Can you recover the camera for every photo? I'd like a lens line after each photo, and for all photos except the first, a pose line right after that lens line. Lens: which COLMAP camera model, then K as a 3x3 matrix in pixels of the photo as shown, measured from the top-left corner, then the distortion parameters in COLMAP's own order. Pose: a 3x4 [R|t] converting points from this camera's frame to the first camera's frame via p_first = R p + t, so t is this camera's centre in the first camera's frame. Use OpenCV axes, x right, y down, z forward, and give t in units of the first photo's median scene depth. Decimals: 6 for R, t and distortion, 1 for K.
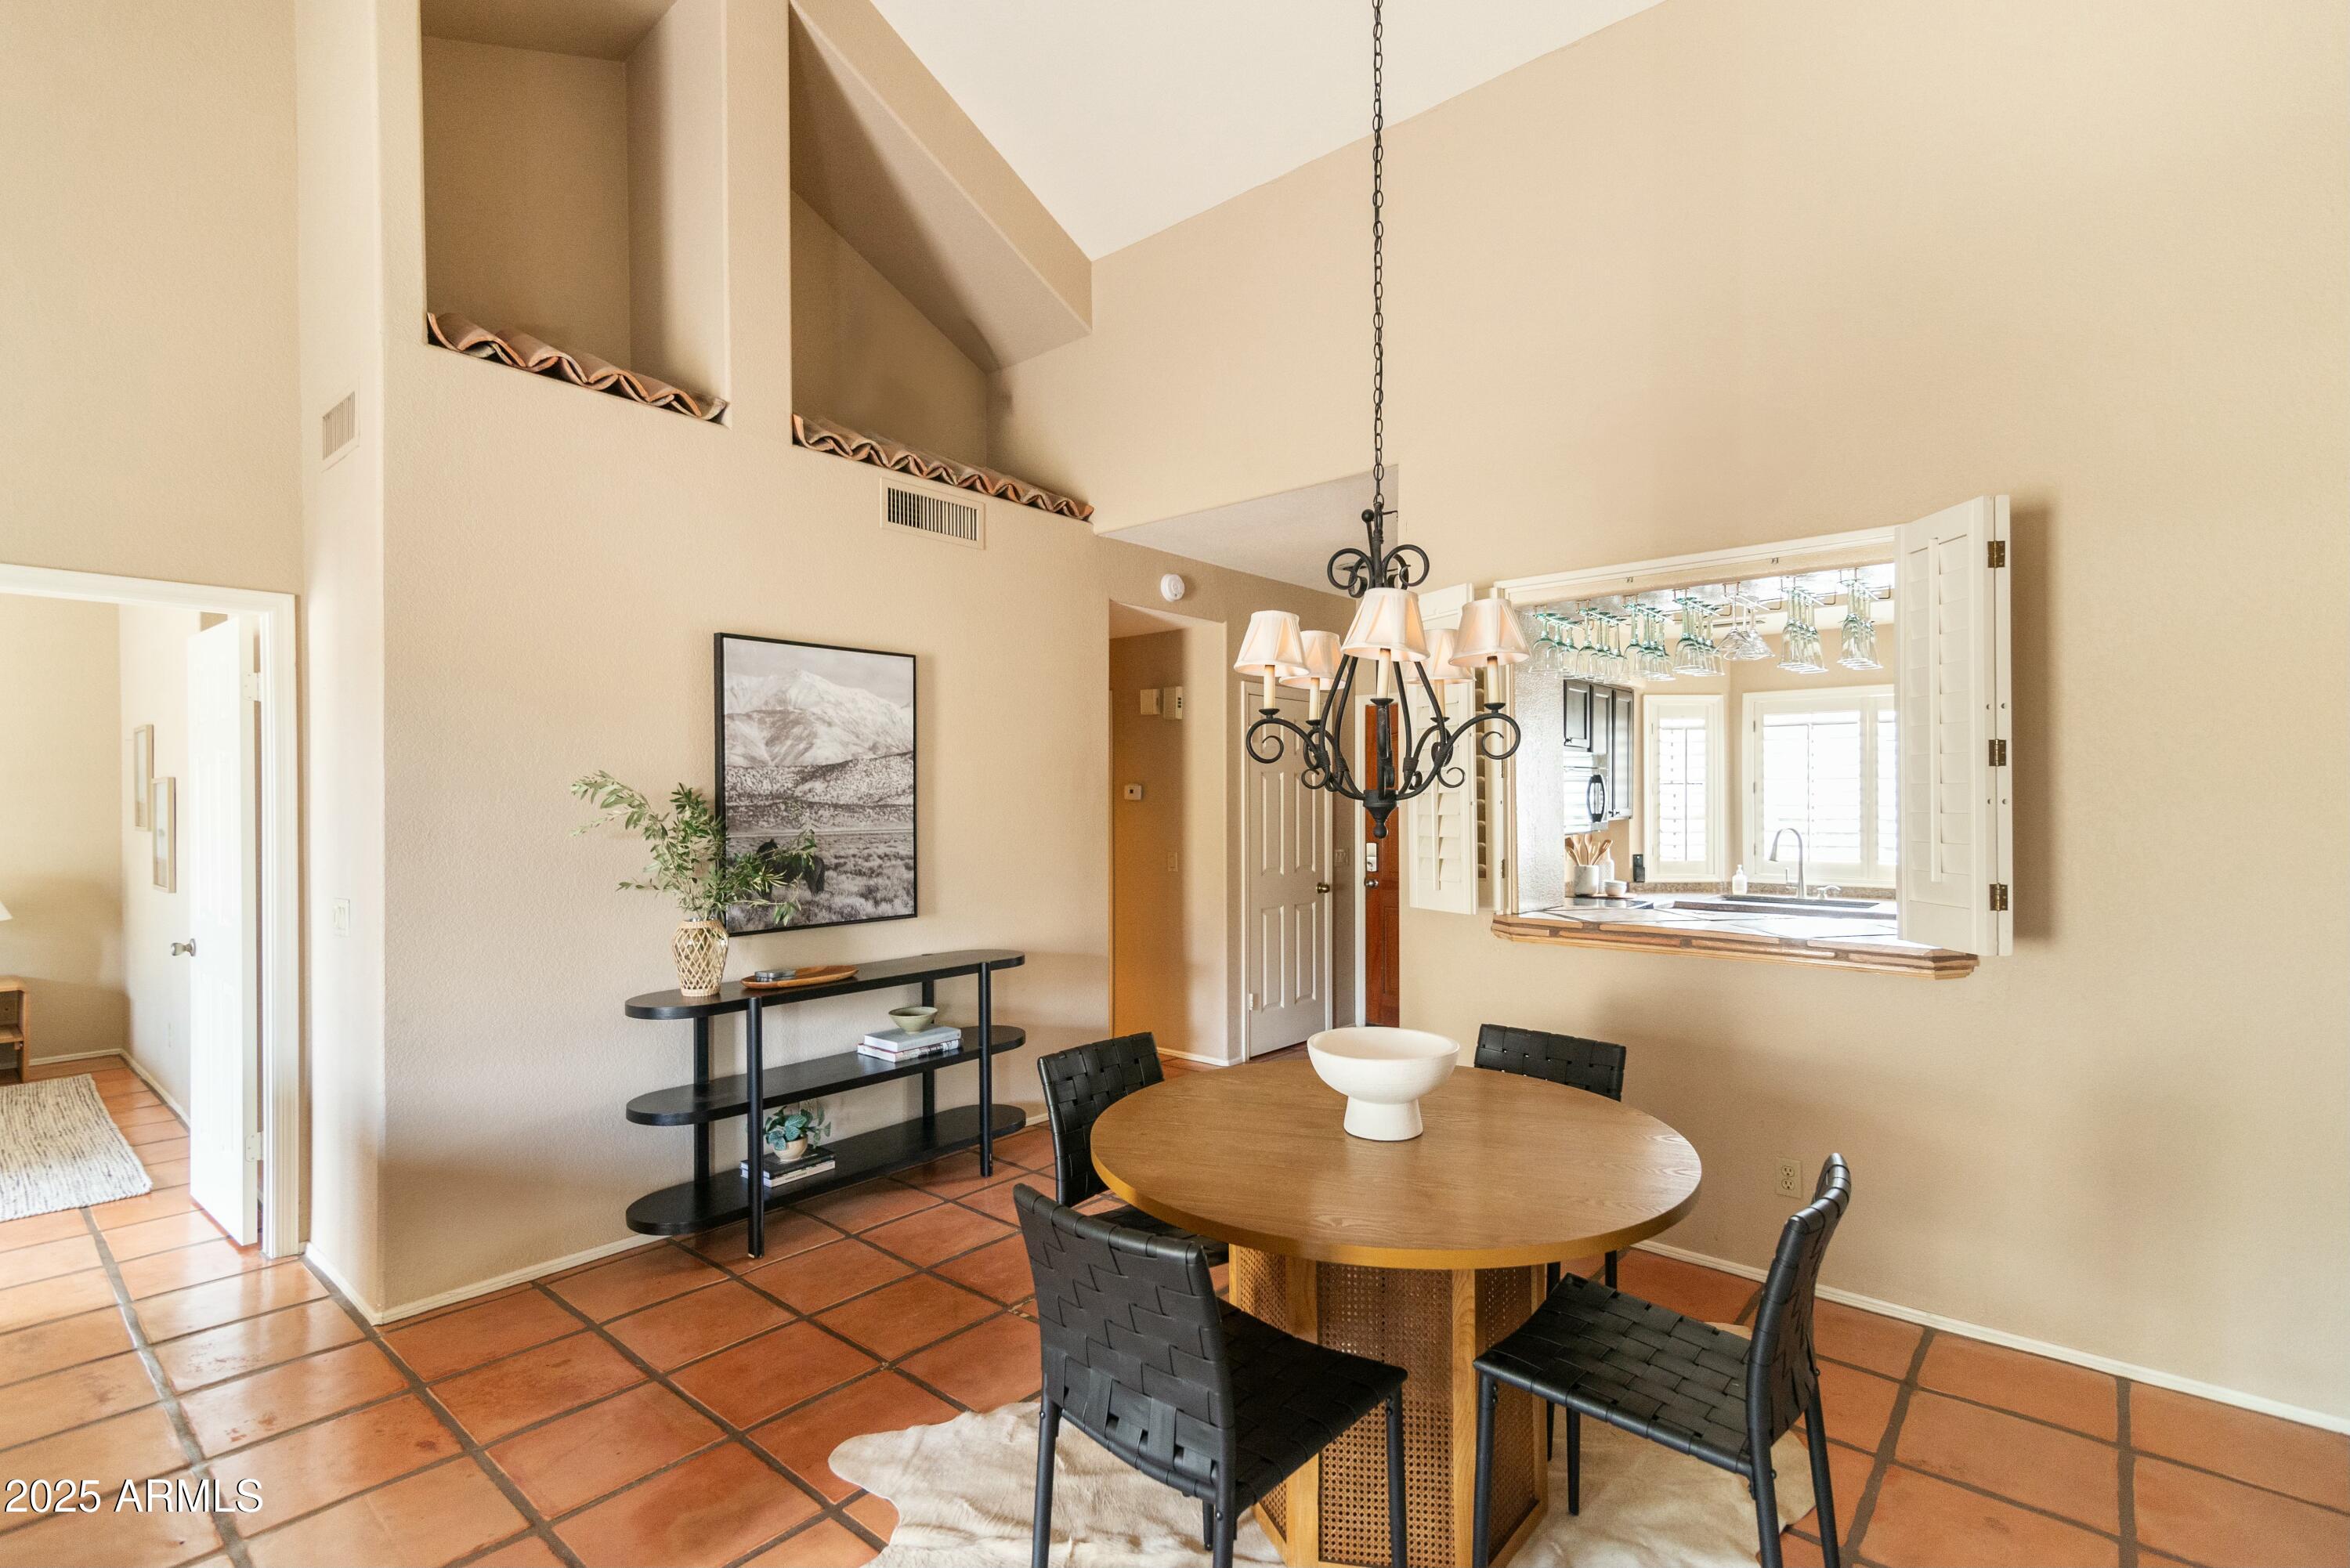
lens RADIAL K [[1083.3, 0, 1178.7], [0, 1083.3, 799.6], [0, 0, 1]] dist [0.002714, 0.000442]
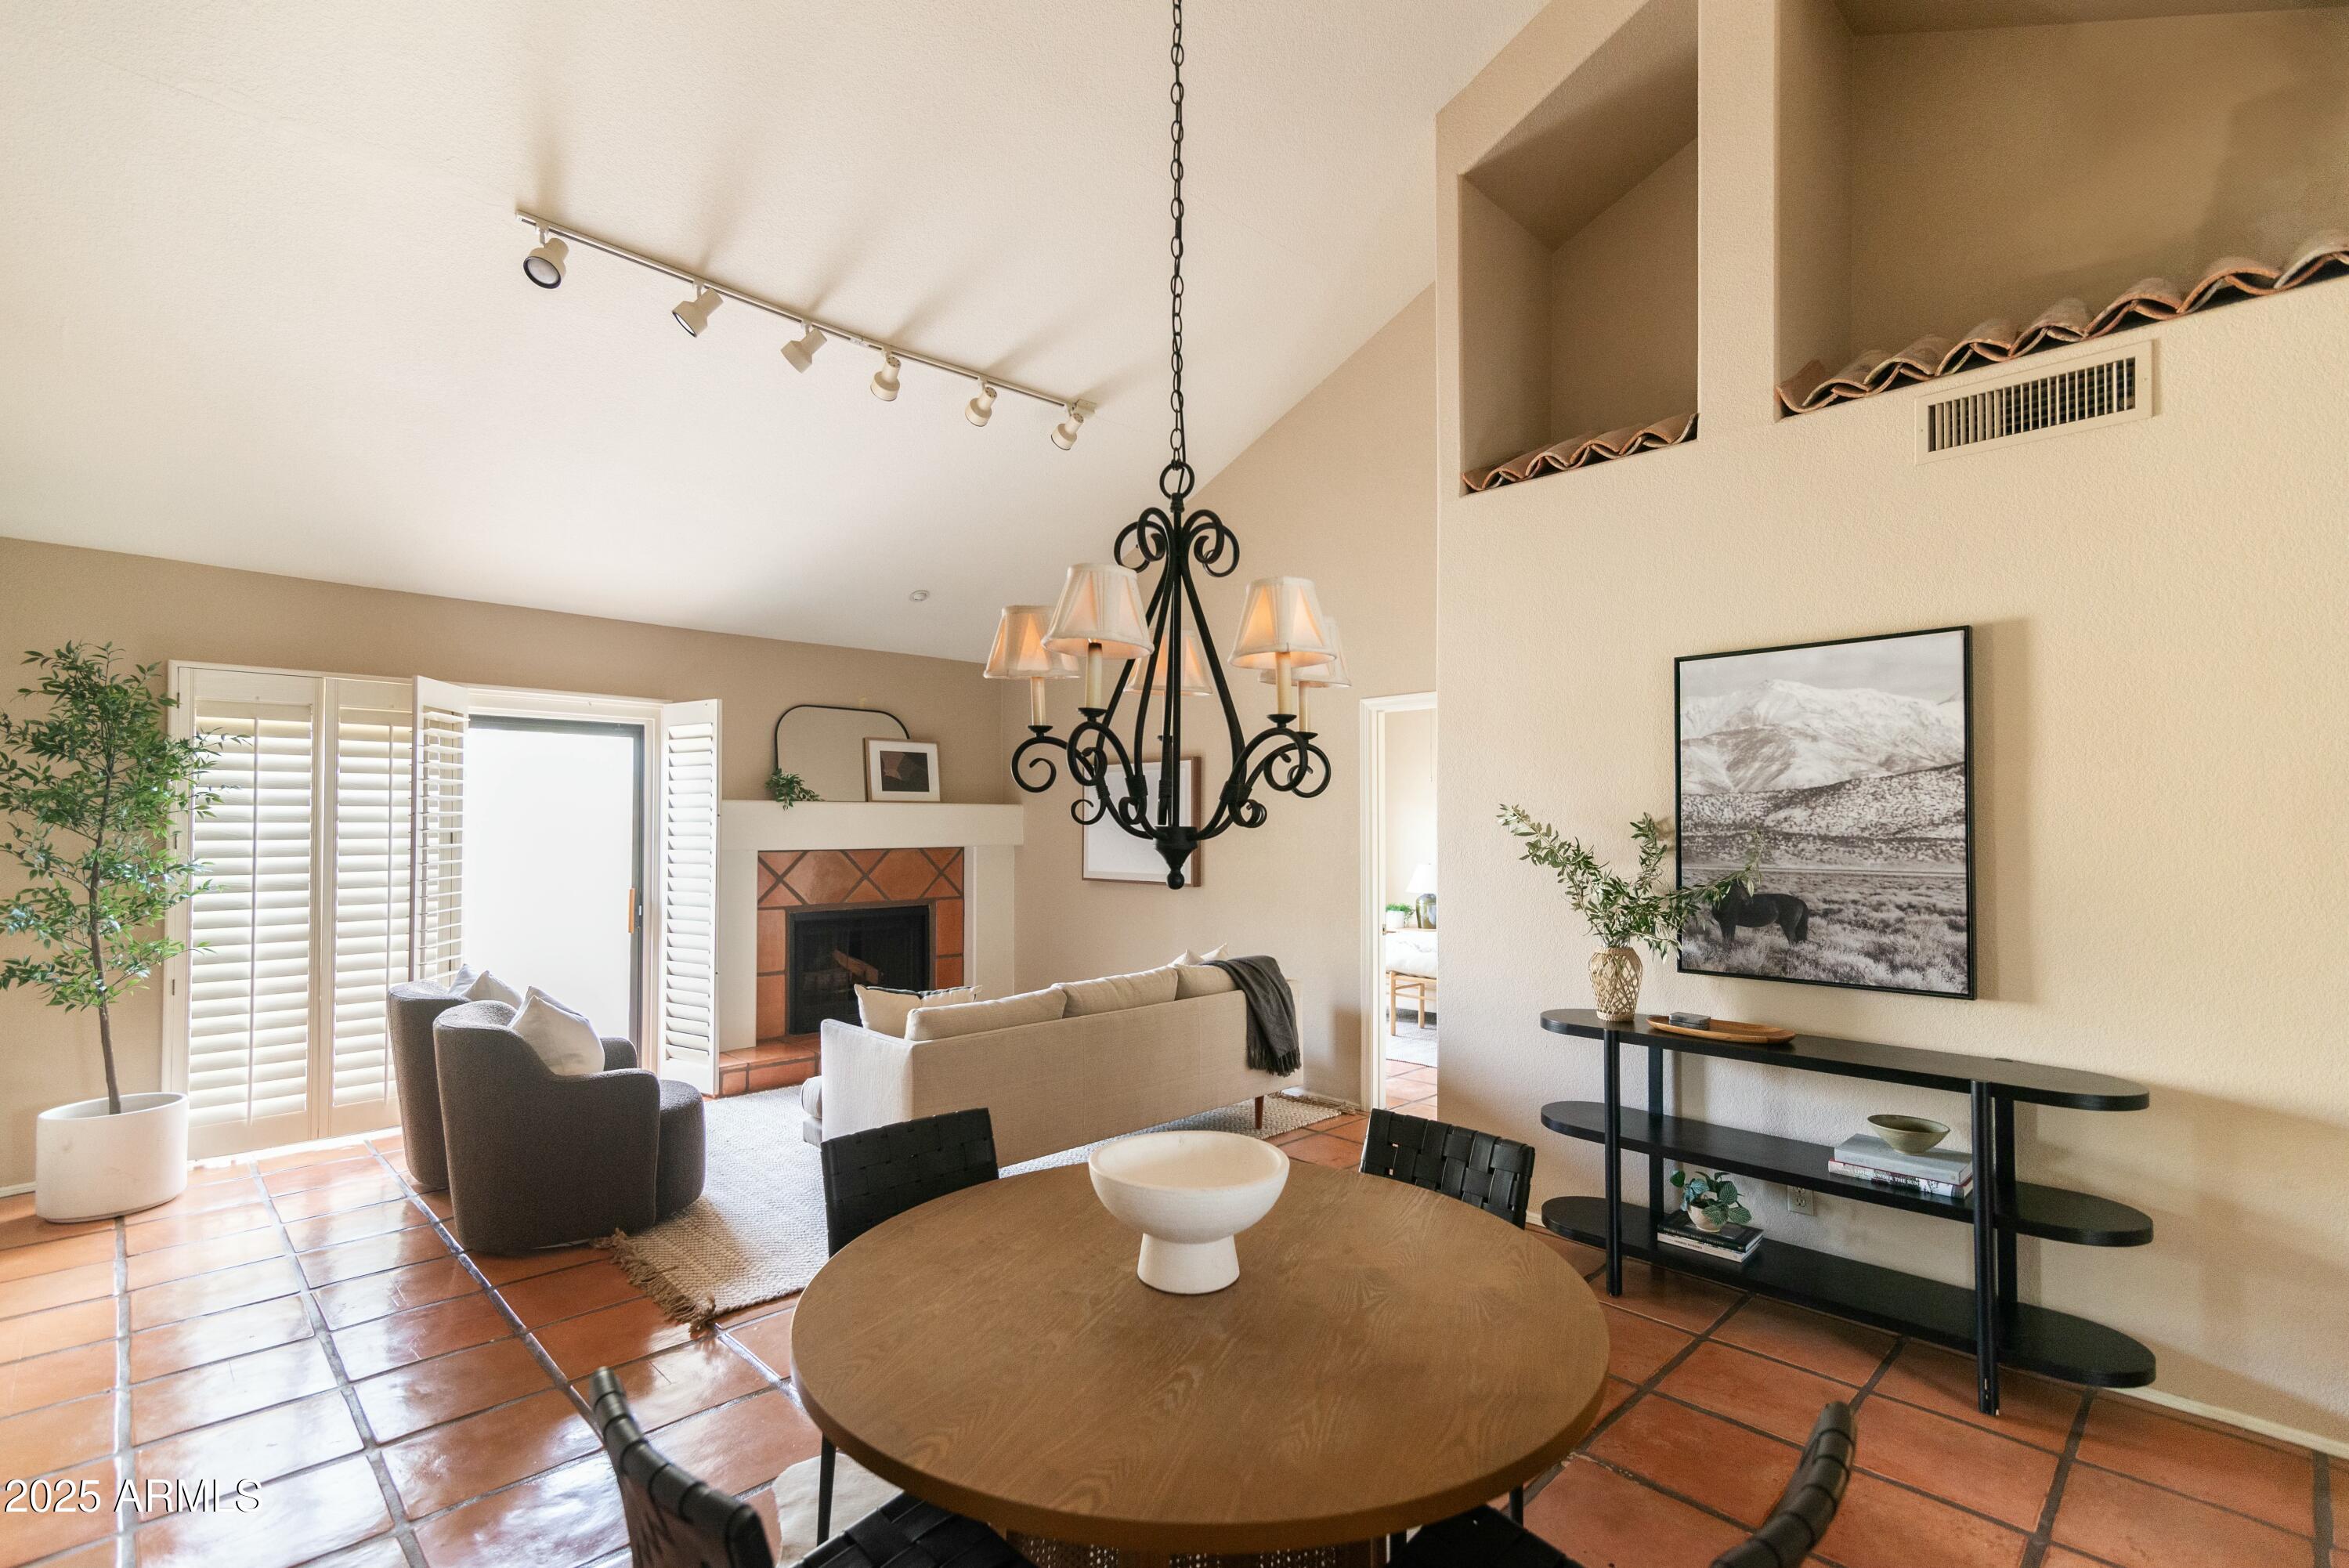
lens RADIAL K [[1045.1, 0, 1180.4], [0, 1045.1, 812.4], [0, 0, 1]] dist [-0.001334, -0.000086]
pose [[-0.079251, -0.008297, -0.996820, 0.505718], [-0.002140, 0.999964, -0.008153, -0.006113], [0.996852, 0.001487, -0.079266, 0.585664]]
